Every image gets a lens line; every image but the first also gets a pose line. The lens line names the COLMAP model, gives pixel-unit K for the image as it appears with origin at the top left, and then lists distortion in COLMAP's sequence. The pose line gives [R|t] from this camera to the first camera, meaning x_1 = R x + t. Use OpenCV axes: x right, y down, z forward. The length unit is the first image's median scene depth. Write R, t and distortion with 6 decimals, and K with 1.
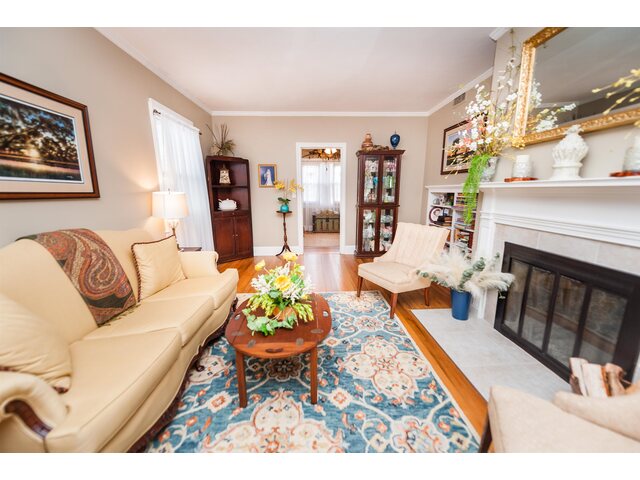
lens RADIAL K [[251.5, 0, 320.0], [0, 251.5, 240.0], [0, 0, 1]] dist [0.007261, -0.000958]
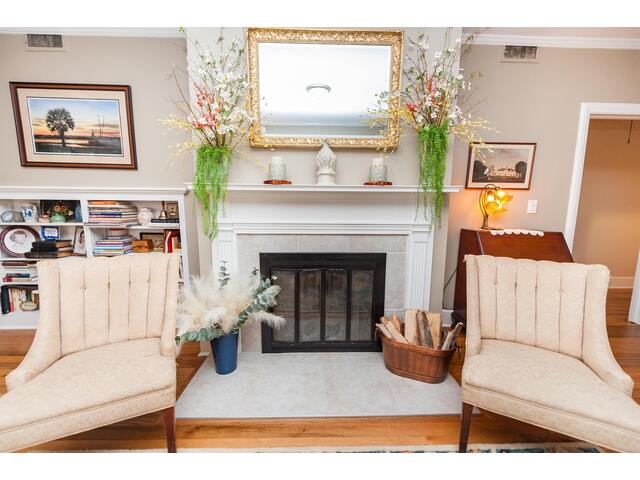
lens RADIAL K [[251.5, 0, 320.0], [0, 251.5, 240.0], [0, 0, 1]] dist [0.007261, -0.000958]
pose [[0.018052, -0.118822, 0.992751, -0.157647], [0.185649, 0.976045, 0.113447, -0.118879], [-0.982450, 0.182255, 0.039679, 0.915405]]
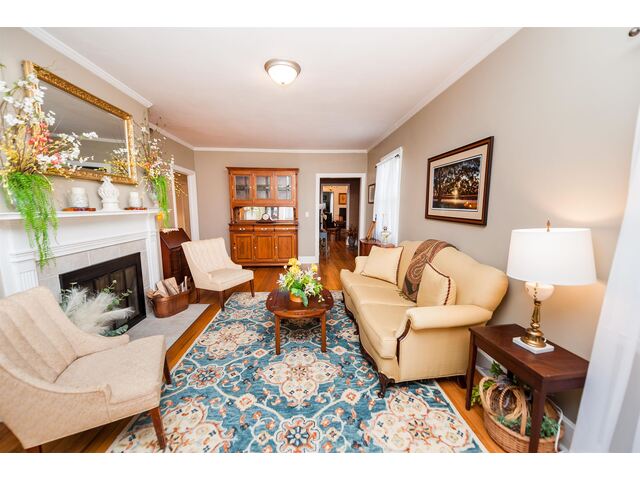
lens RADIAL K [[251.5, 0, 320.0], [0, 251.5, 240.0], [0, 0, 1]] dist [0.007261, -0.000958]
pose [[-0.999698, 0.005941, -0.023832, -0.230570], [-0.002251, 0.944060, 0.329765, -0.512525], [0.024458, 0.329719, -0.943762, 2.257625]]
